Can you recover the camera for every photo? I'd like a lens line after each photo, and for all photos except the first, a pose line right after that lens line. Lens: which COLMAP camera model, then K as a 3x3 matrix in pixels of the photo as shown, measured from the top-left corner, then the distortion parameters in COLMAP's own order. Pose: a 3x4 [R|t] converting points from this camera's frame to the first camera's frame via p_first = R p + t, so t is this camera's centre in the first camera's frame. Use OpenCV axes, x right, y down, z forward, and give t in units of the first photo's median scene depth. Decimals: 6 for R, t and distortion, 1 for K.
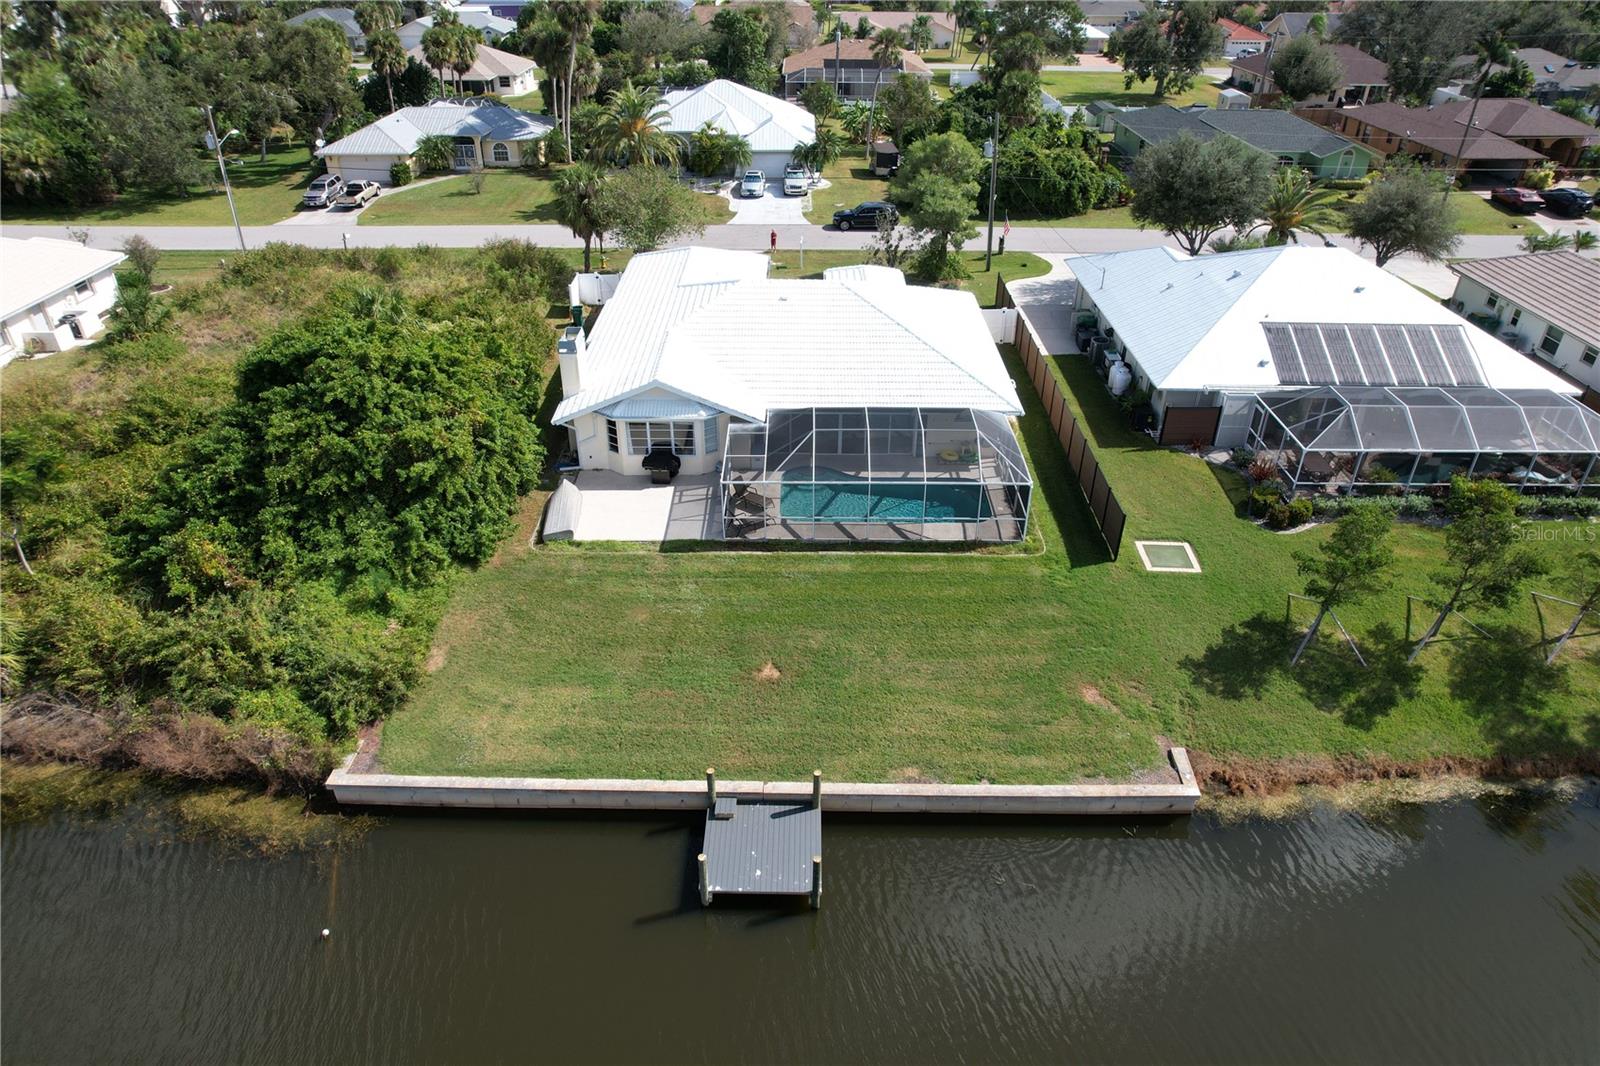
lens RADIAL K [[1021.0, 0, 803.2], [0, 1021.0, 534.0], [0, 0, 1]] dist [-0.076342, 0.063575]
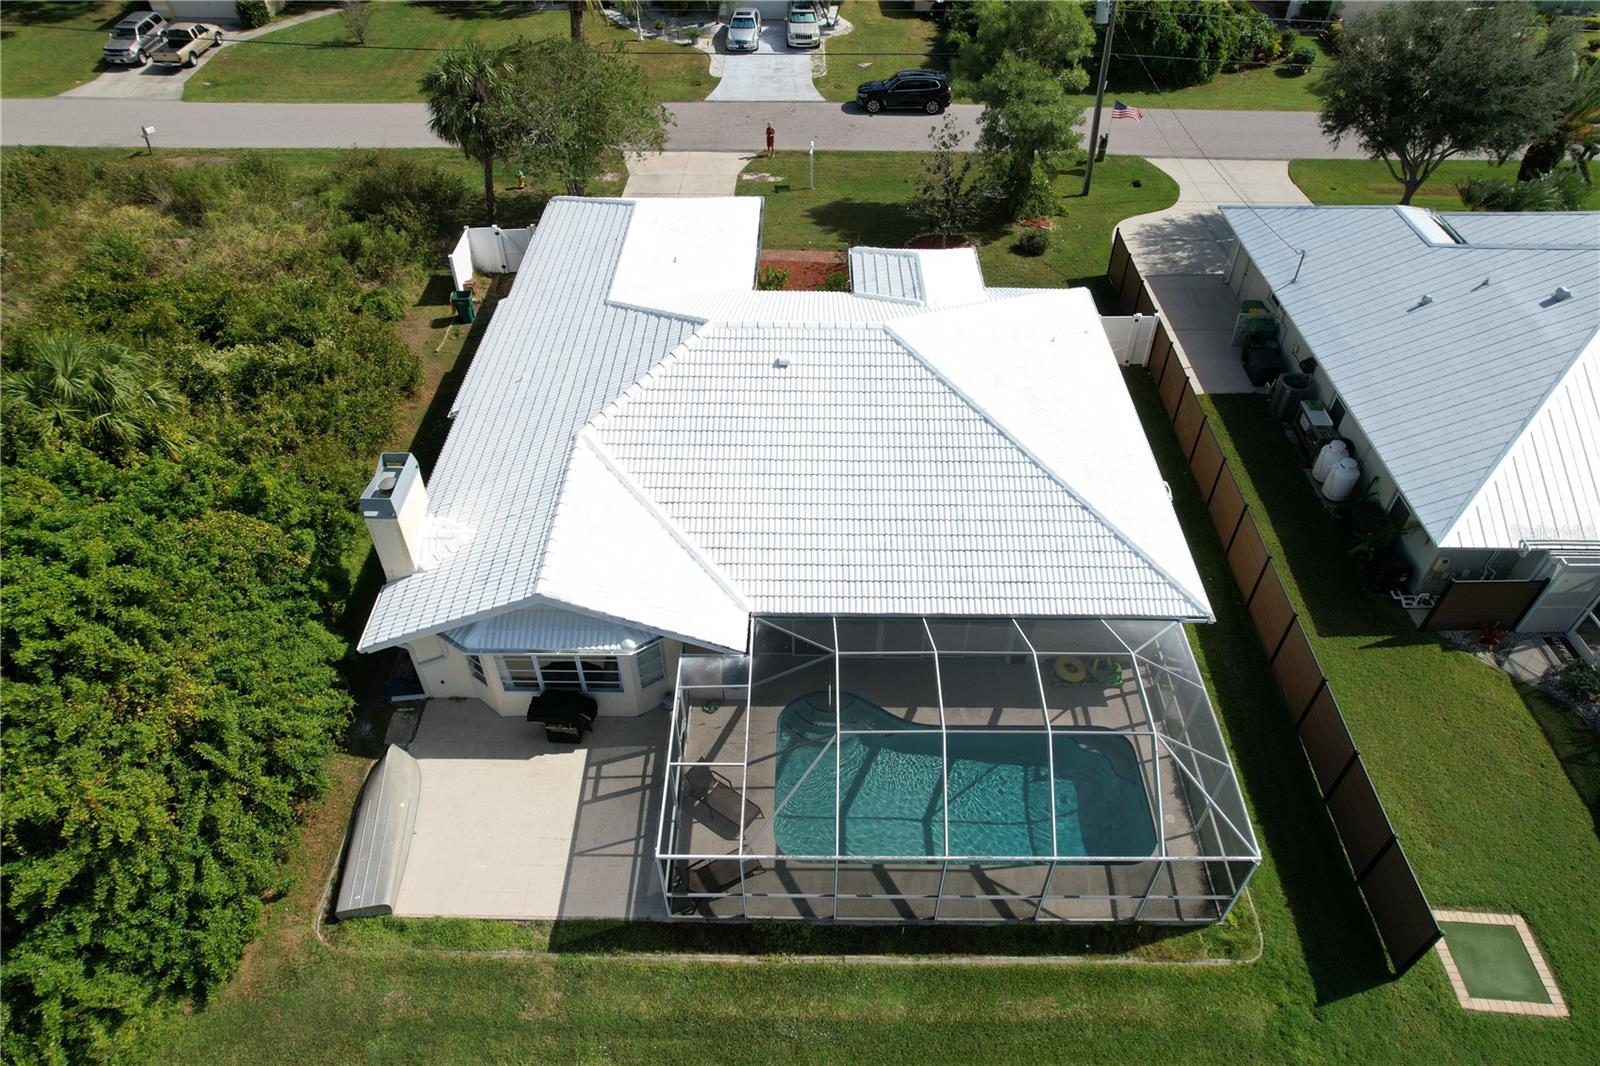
lens RADIAL K [[1021.0, 0, 804.0], [0, 1021.0, 535.3], [0, 0, 1]] dist [-0.076342, 0.063575]
pose [[0.999979, 0.004055, -0.005080, -0.004450], [-0.002971, 0.980293, 0.197526, -0.303654], [0.005781, -0.197507, 0.980285, 0.521765]]
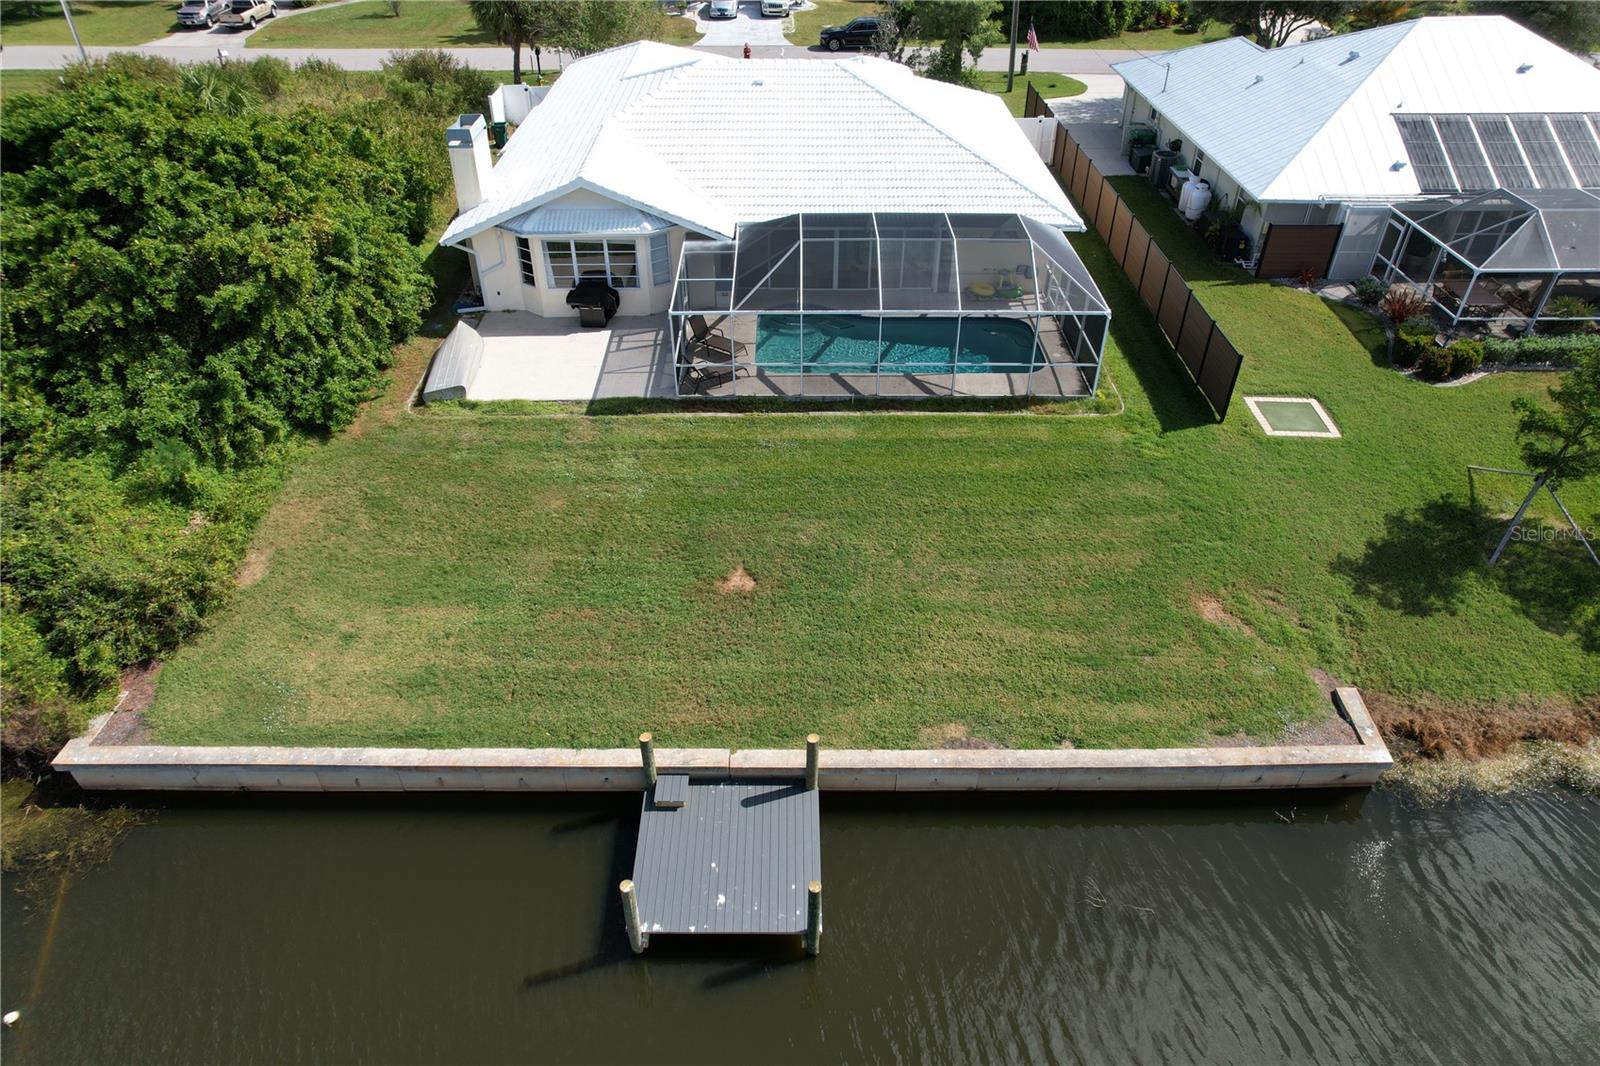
lens RADIAL K [[1021.0, 0, 803.3], [0, 1021.0, 533.9], [0, 0, 1]] dist [-0.076342, 0.063575]
pose [[0.999853, -0.009816, 0.014051, 0.000124], [0.008453, 0.995535, 0.094011, 0.035048], [-0.014911, -0.093879, 0.995472, 0.281538]]
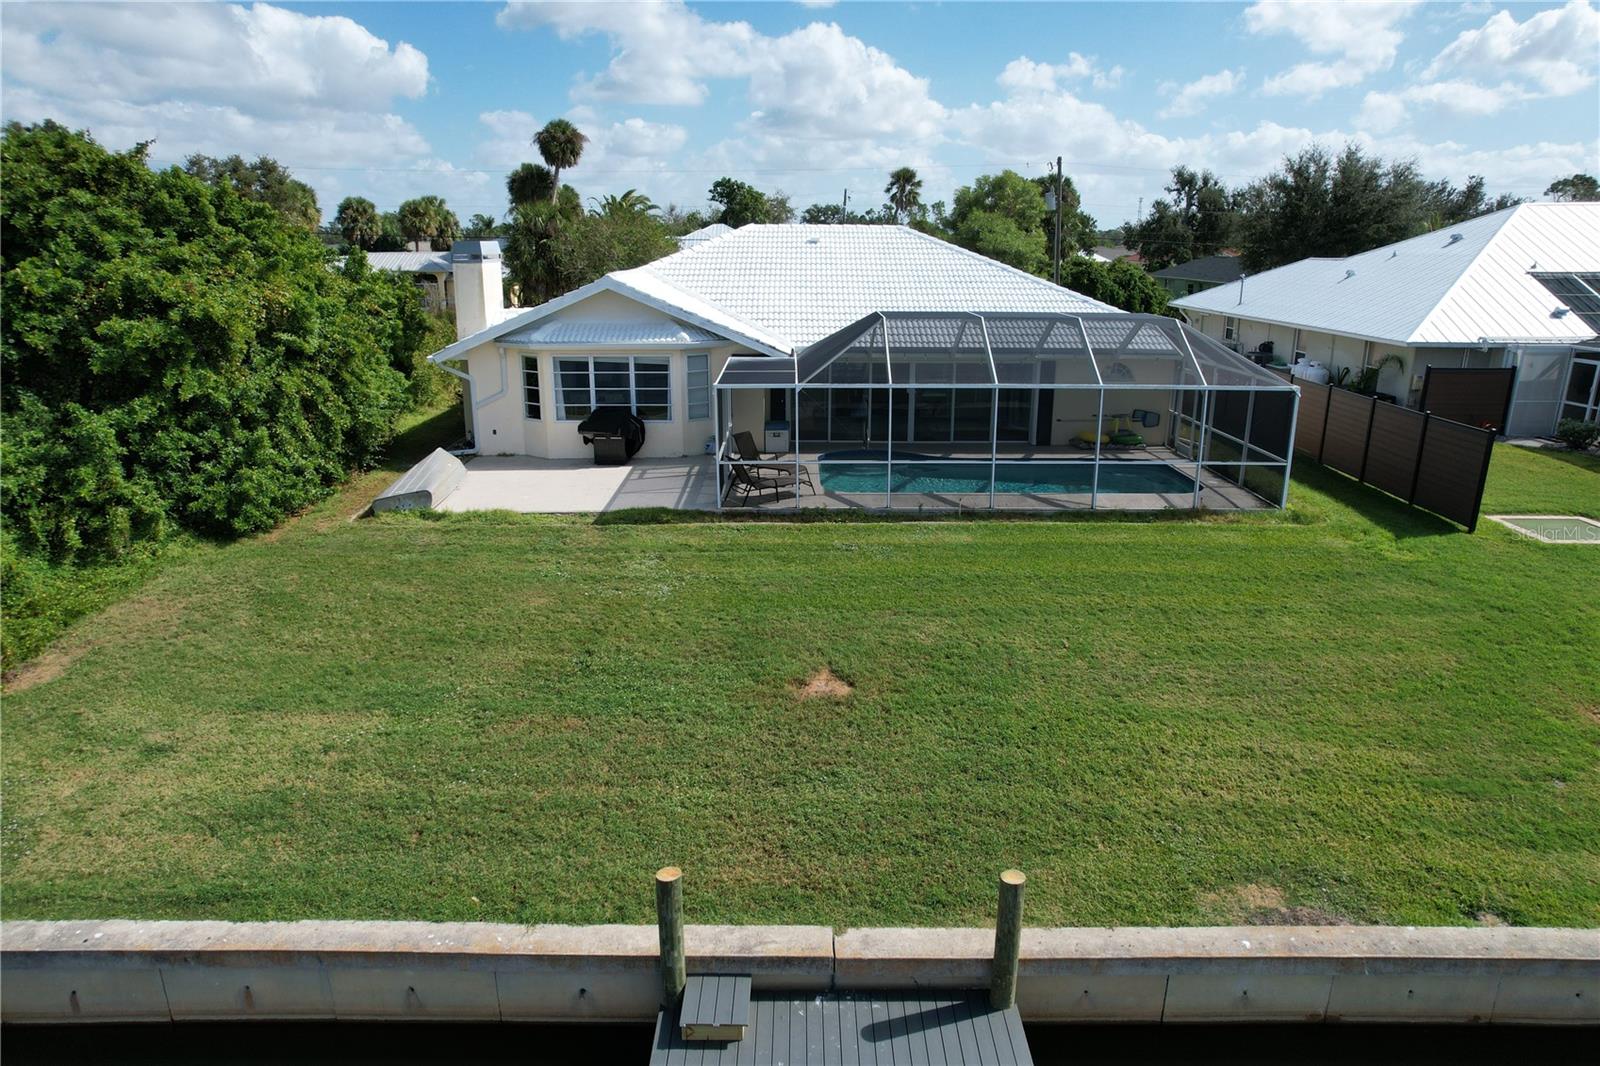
lens RADIAL K [[1021.0, 0, 803.5], [0, 1021.0, 535.2], [0, 0, 1]] dist [-0.076342, 0.063575]
pose [[0.999944, -0.004817, 0.009420, -0.039549], [0.007225, 0.961320, -0.275338, 0.164571], [-0.007730, 0.275391, 0.961301, 0.506154]]
